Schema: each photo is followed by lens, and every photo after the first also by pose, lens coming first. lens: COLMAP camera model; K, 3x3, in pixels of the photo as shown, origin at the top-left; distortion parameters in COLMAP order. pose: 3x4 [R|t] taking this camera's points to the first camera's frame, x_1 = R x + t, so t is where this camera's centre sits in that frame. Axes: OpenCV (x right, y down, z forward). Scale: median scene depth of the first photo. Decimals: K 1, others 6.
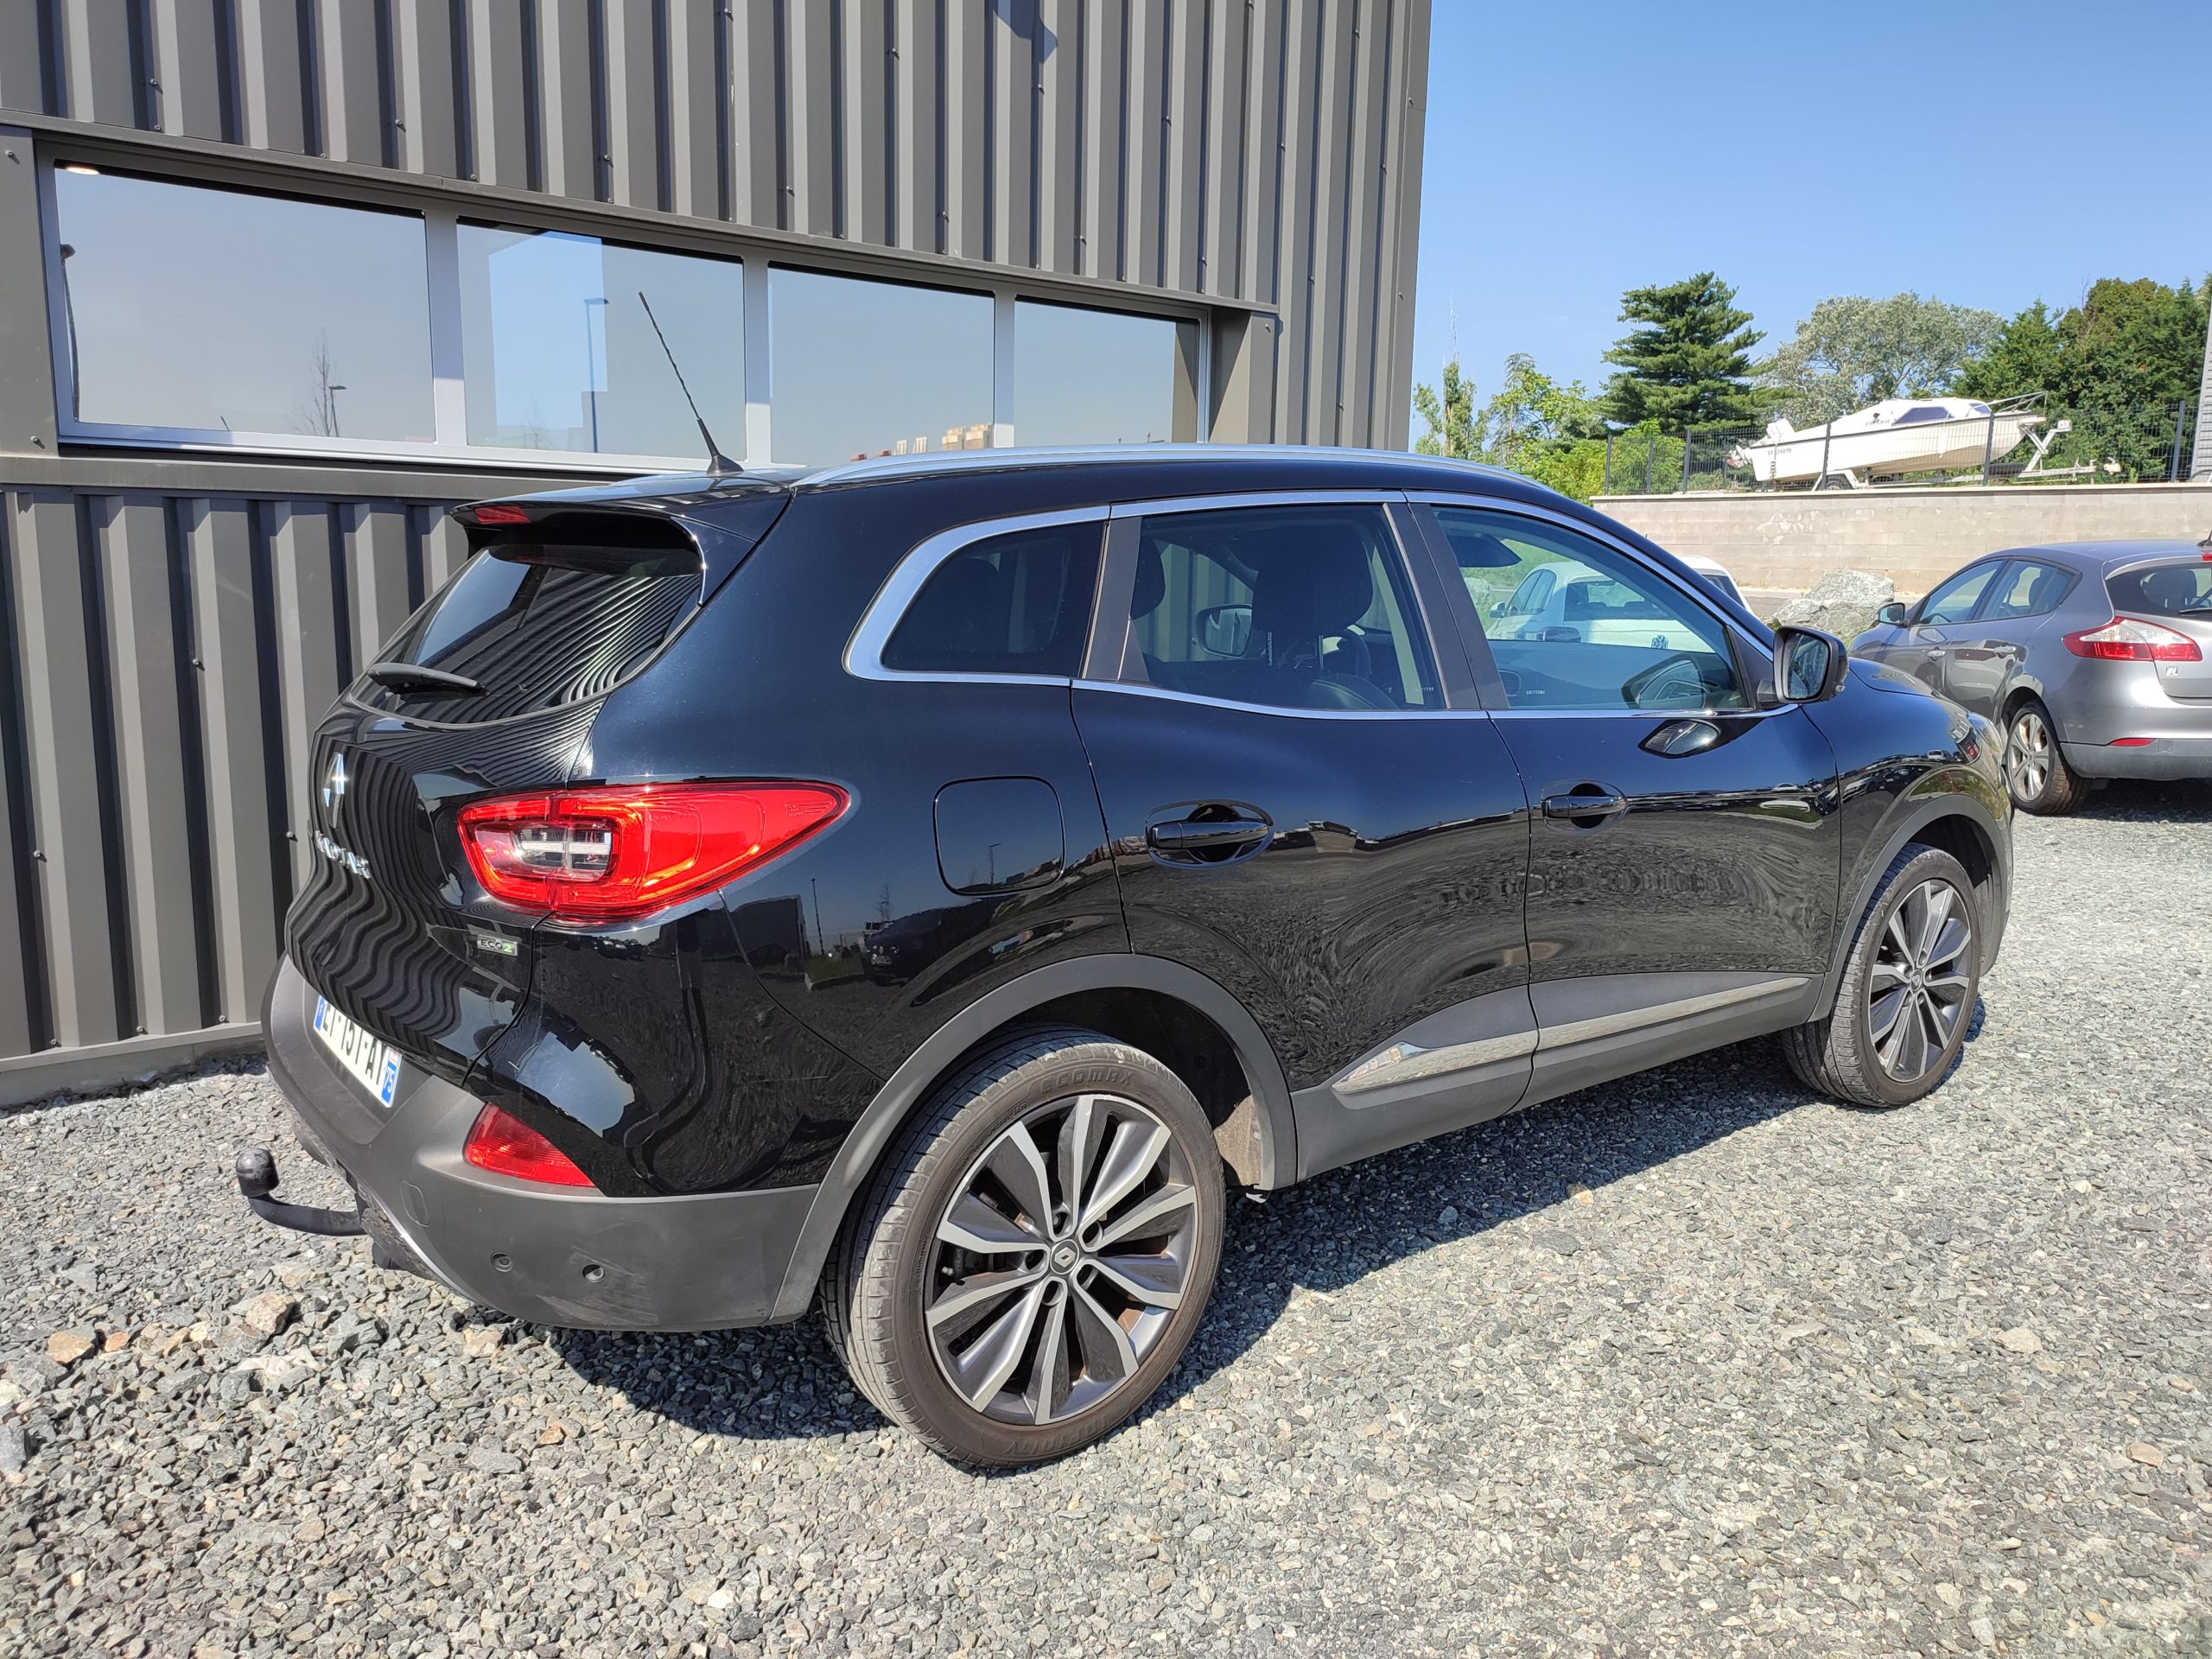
lens RADIAL K [[1582.9, 0, 1114.8], [0, 1582.9, 850.2], [0, 0, 1]] dist [0.037054, -0.034726]
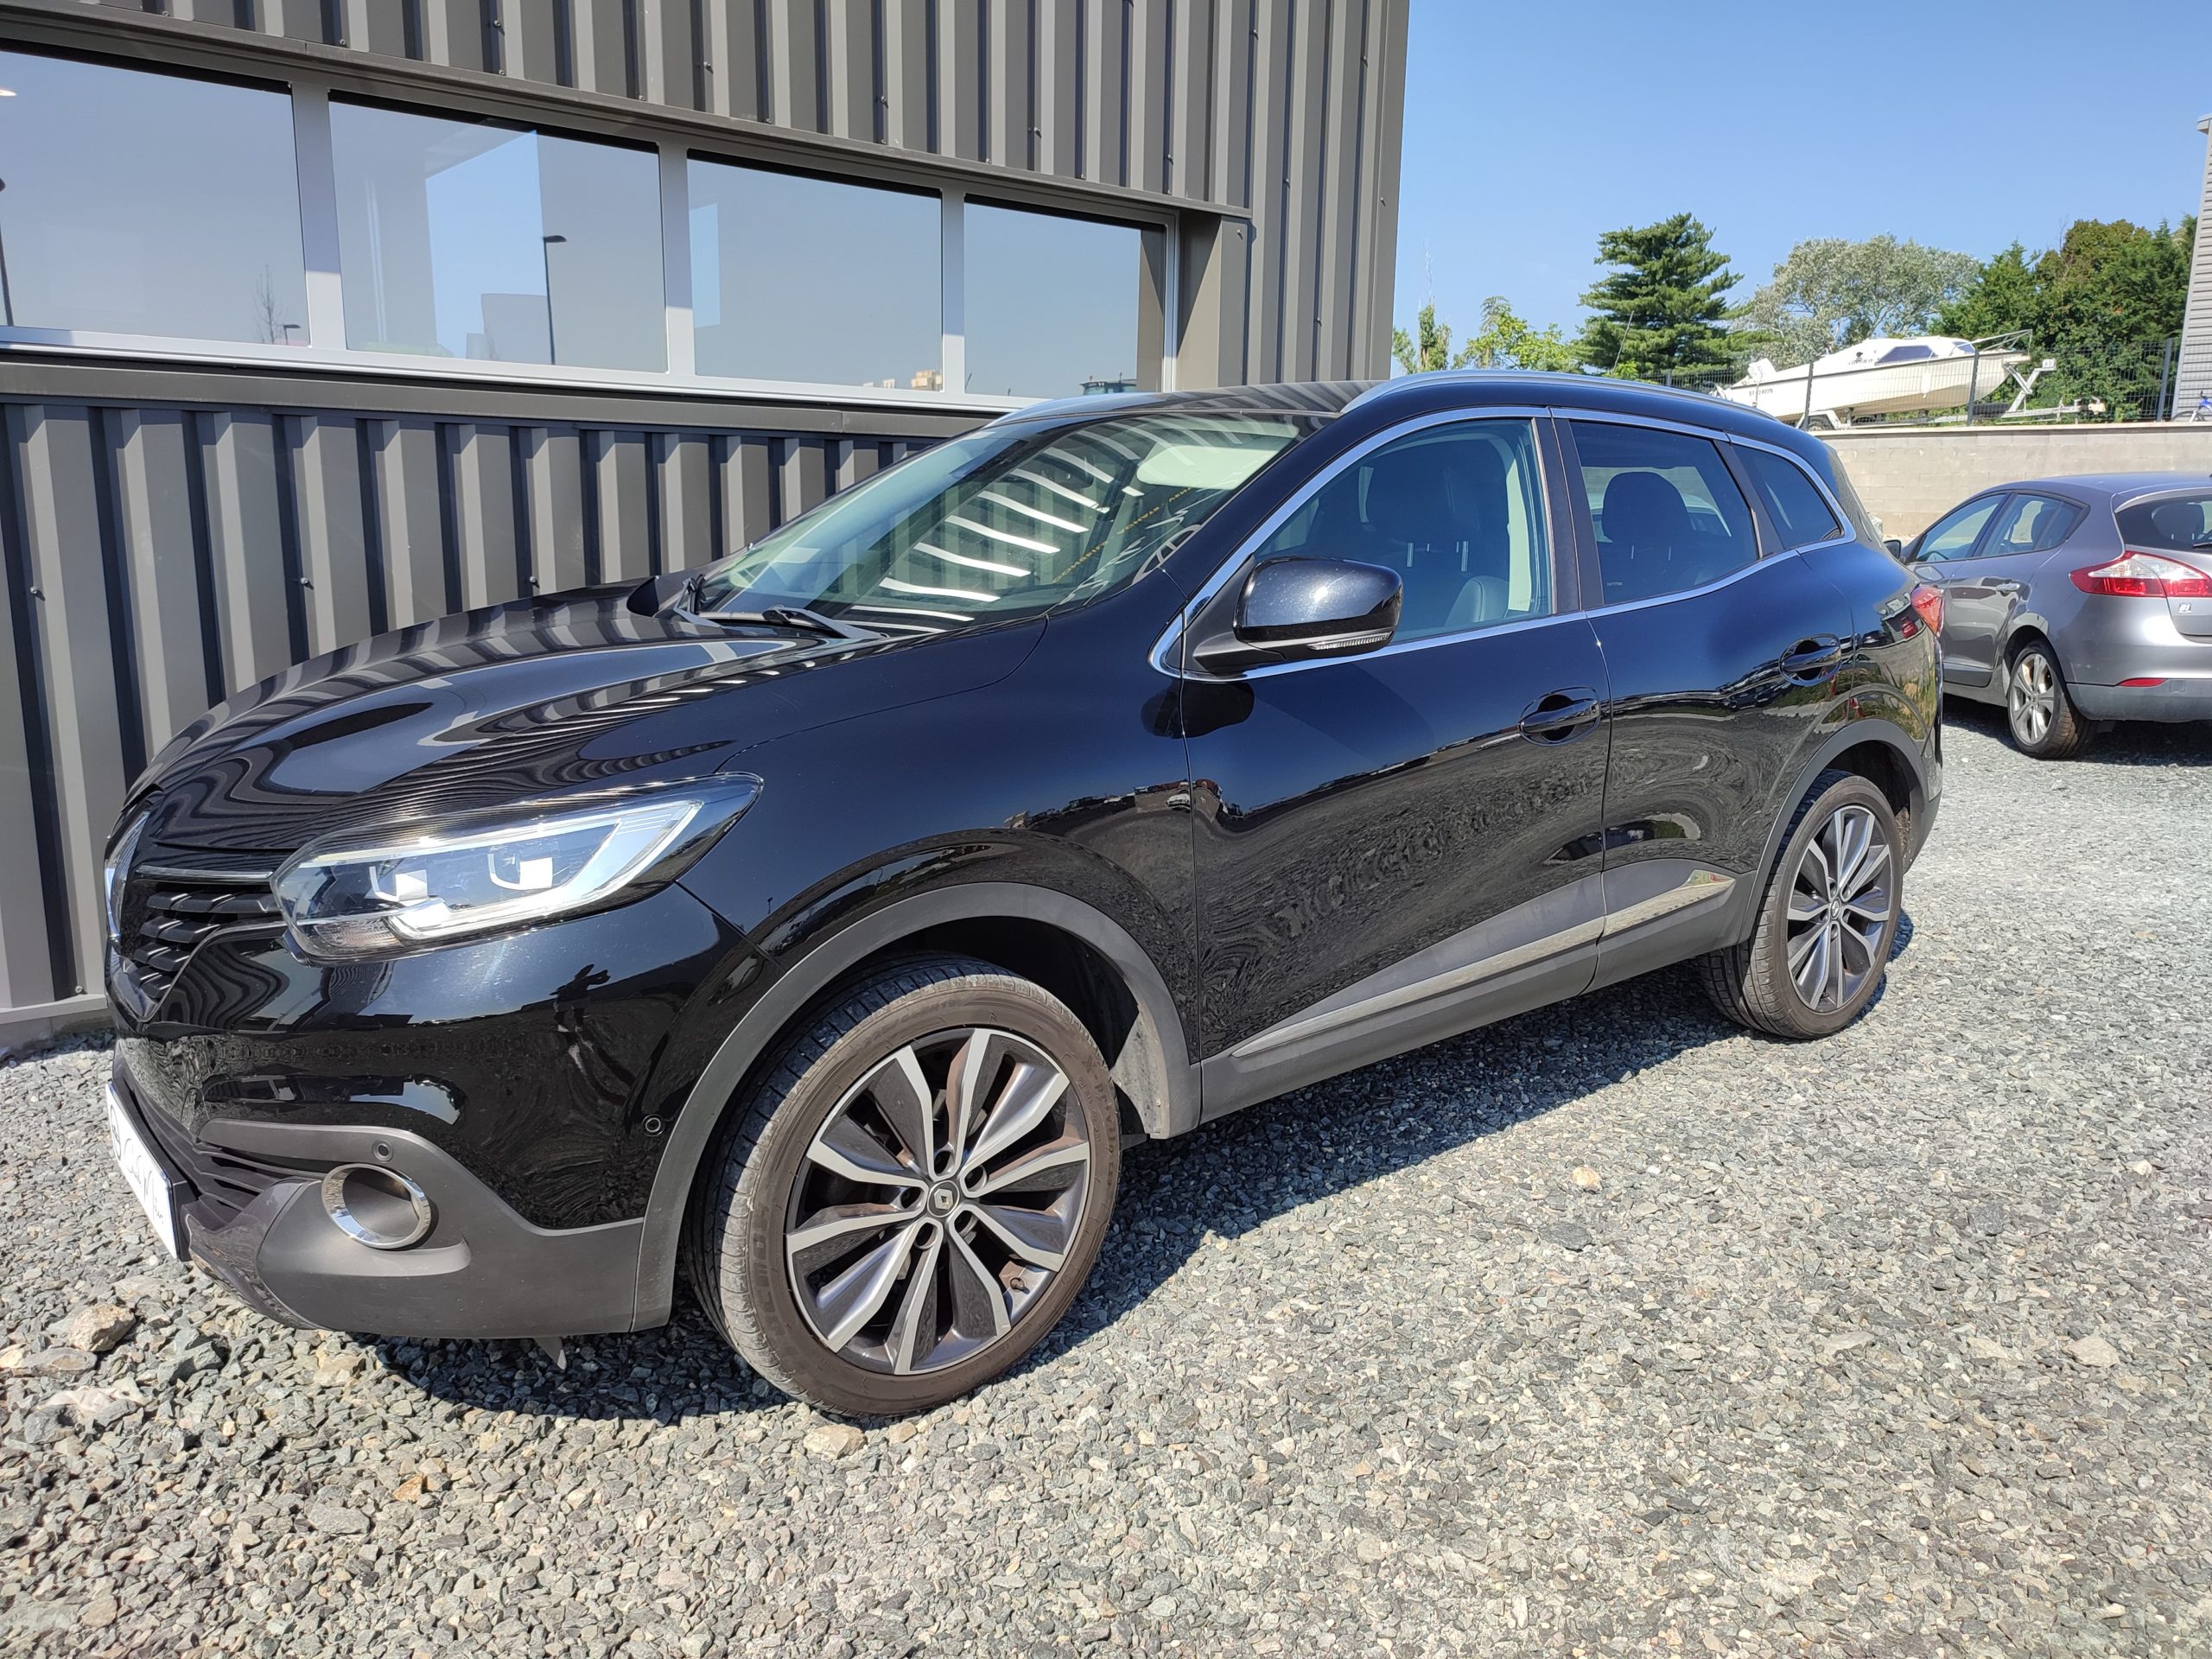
lens RADIAL K [[1582.9, 0, 1104.2], [0, 1582.9, 807.5], [0, 0, 1]] dist [0.037054, -0.034726]
pose [[0.999958, -0.003306, 0.008504, 0.013090], [0.003258, 0.999979, 0.005663, -0.000092], [-0.008523, -0.005635, 0.999948, 0.114858]]
